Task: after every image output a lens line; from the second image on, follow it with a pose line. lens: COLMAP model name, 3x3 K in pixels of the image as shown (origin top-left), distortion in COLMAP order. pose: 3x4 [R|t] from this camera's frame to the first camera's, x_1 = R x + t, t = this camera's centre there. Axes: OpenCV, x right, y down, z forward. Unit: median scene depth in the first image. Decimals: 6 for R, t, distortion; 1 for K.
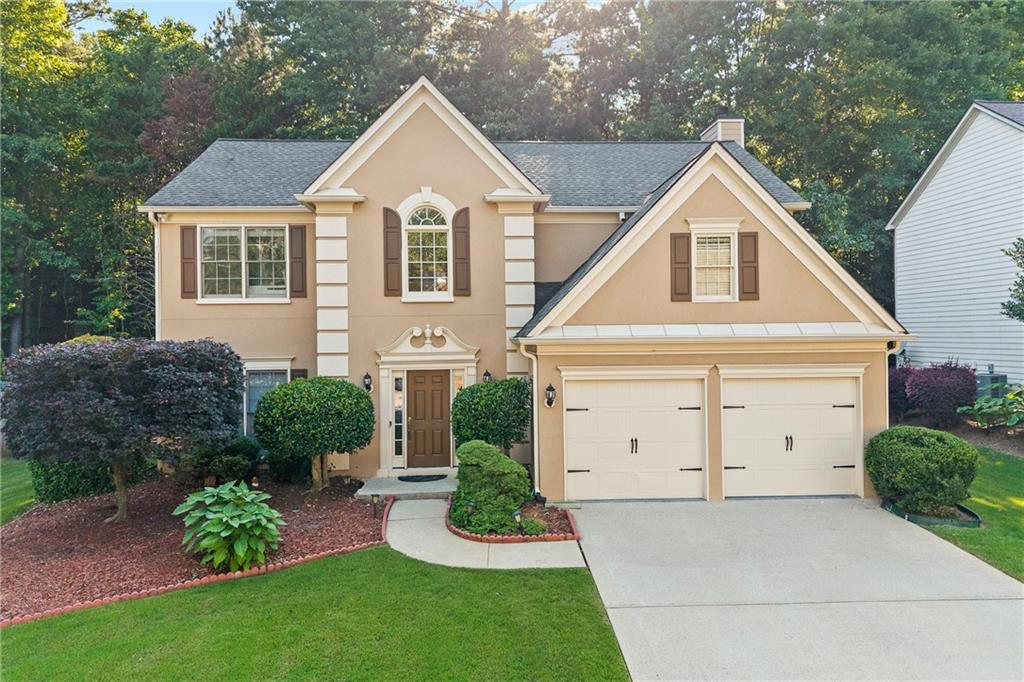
lens RADIAL K [[724.5, 0, 512.0], [0, 724.5, 341.0], [0, 0, 1]] dist [0.003512, -0.000455]
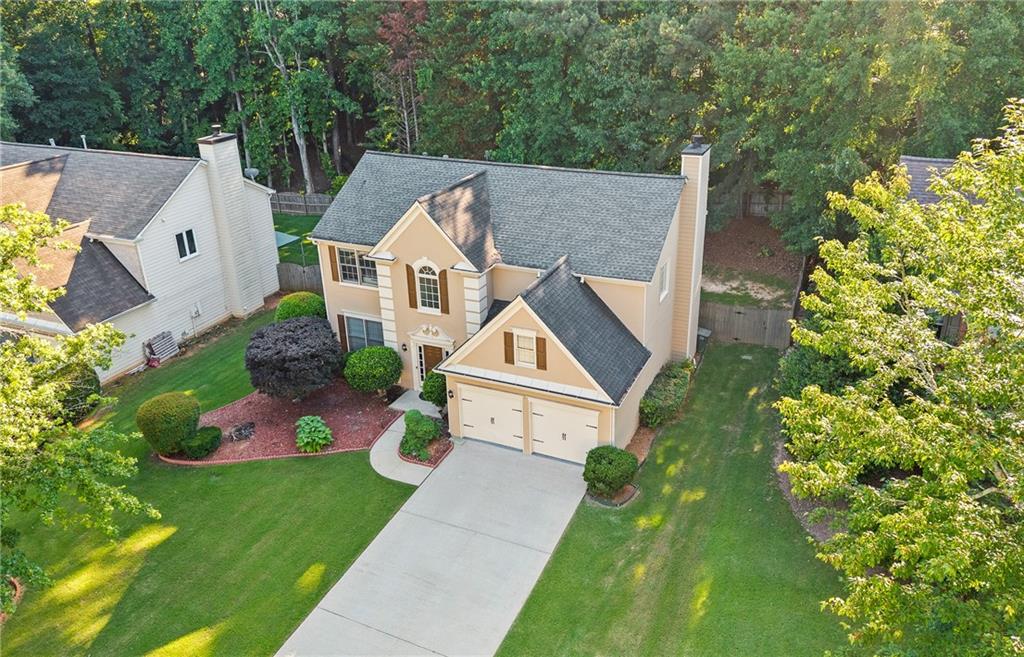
lens RADIAL K [[765.8, 0, 534.9], [0, 765.8, 315.8], [0, 0, 1]] dist [0.037668, -0.000149]
pose [[0.899335, 0.172772, -0.401679, 0.952749], [0.001307, 0.917562, 0.397592, -0.859363], [0.437258, -0.358093, 0.824970, -0.543867]]
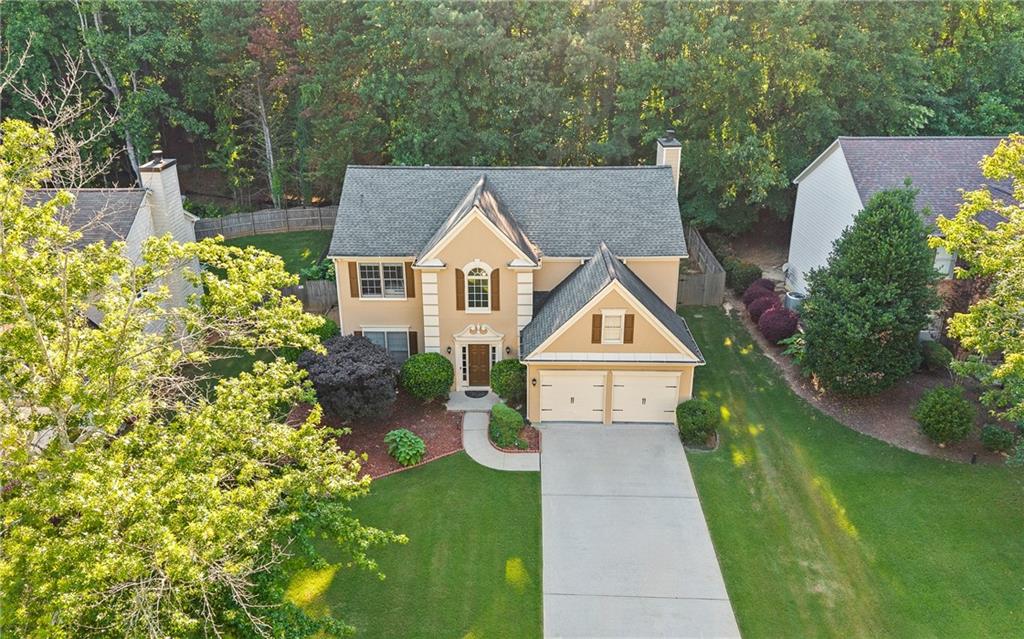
lens RADIAL K [[746.5, 0, 499.1], [0, 746.5, 294.1], [0, 0, 1]] dist [0.038780, -0.001707]
pose [[0.996916, 0.030767, -0.072190, 0.087476], [-0.001977, 0.929492, 0.368838, -0.869903], [0.078448, -0.367558, 0.926686, -0.883323]]
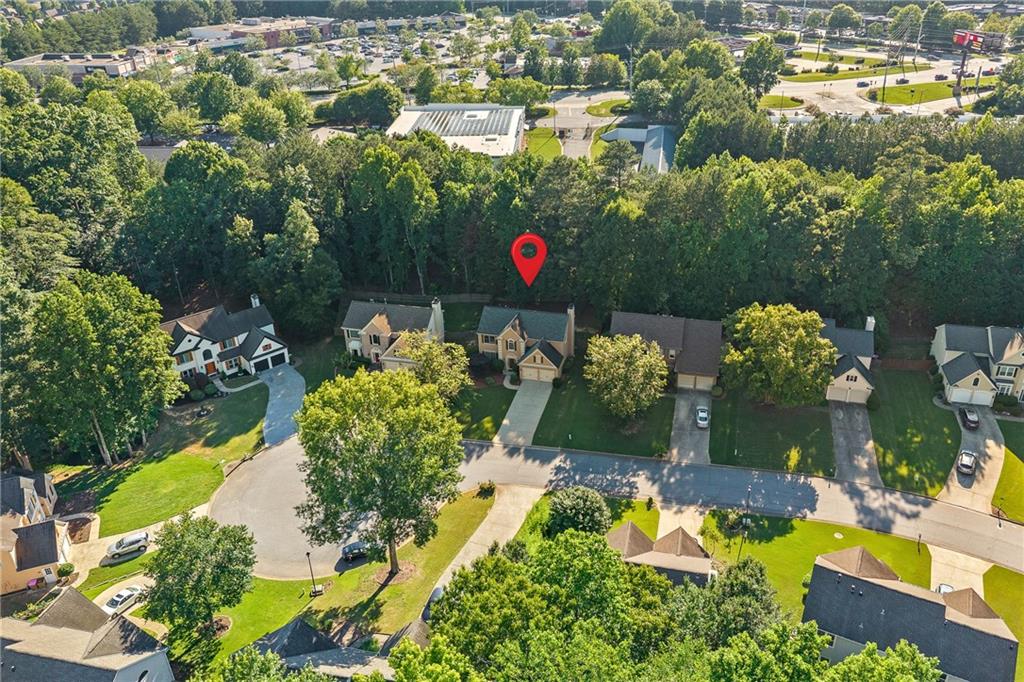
lens RADIAL K [[724.5, 0, 512.0], [0, 724.5, 341.0], [0, 0, 1]] dist [0.003512, -0.000455]
pose [[0.949558, 0.133371, -0.283818, 2.170820], [0.020703, 0.876416, 0.481109, -4.043307], [0.312909, -0.462717, 0.829446, -5.641017]]
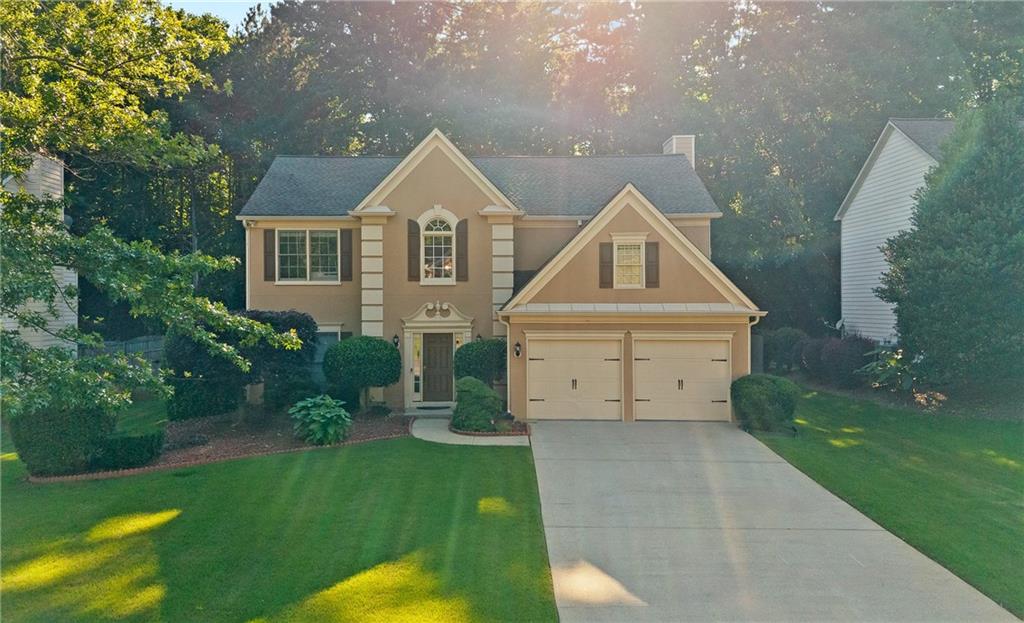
lens RADIAL K [[822.5, 0, 471.8], [0, 822.5, 314.0], [0, 0, 1]] dist [0.053294, -0.001319]
pose [[0.997489, 0.010459, -0.070040, 0.065353], [-0.010421, 0.999945, 0.000901, 0.000425], [0.070046, -0.000169, 0.997544, -0.622840]]
